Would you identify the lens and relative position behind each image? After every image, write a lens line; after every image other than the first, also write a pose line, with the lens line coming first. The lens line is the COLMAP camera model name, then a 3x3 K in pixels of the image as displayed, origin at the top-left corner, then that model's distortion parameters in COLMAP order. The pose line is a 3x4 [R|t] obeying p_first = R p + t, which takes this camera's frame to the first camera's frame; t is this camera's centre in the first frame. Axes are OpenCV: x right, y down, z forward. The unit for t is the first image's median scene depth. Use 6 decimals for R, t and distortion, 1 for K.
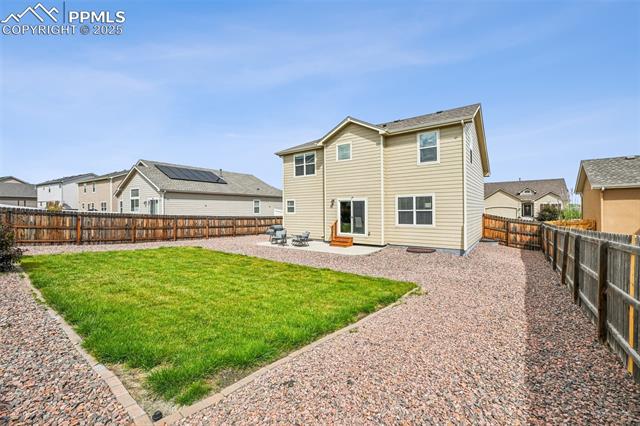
lens RADIAL K [[266.5, 0, 322.4], [0, 266.5, 214.1], [0, 0, 1]] dist [-0.000338, 0.000158]
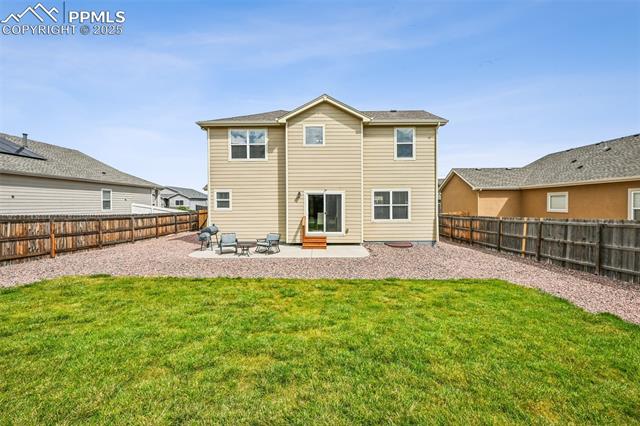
lens RADIAL K [[266.5, 0, 318.1], [0, 266.5, 211.9], [0, 0, 1]] dist [-0.000338, 0.000158]
pose [[0.811462, -0.015350, 0.584204, -0.404977], [0.008797, 0.999863, 0.014053, -0.004270], [-0.584340, -0.006264, 0.811485, 0.313845]]
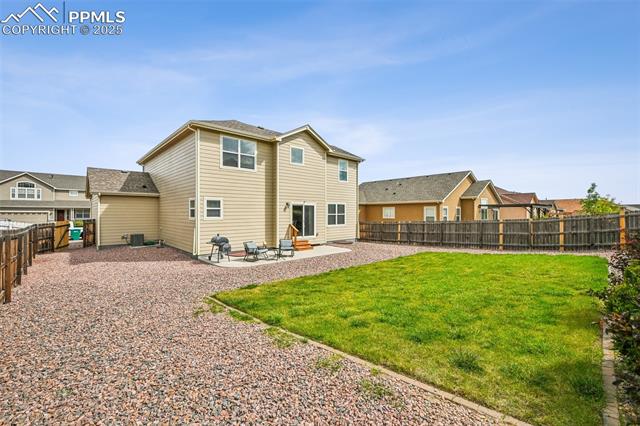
lens RADIAL K [[266.5, 0, 324.7], [0, 266.5, 215.3], [0, 0, 1]] dist [-0.000338, 0.000158]
pose [[0.170582, -0.002287, 0.985341, -0.896439], [0.014504, 0.999895, -0.000190, -0.008223], [-0.985237, 0.014324, 0.170598, 0.735808]]
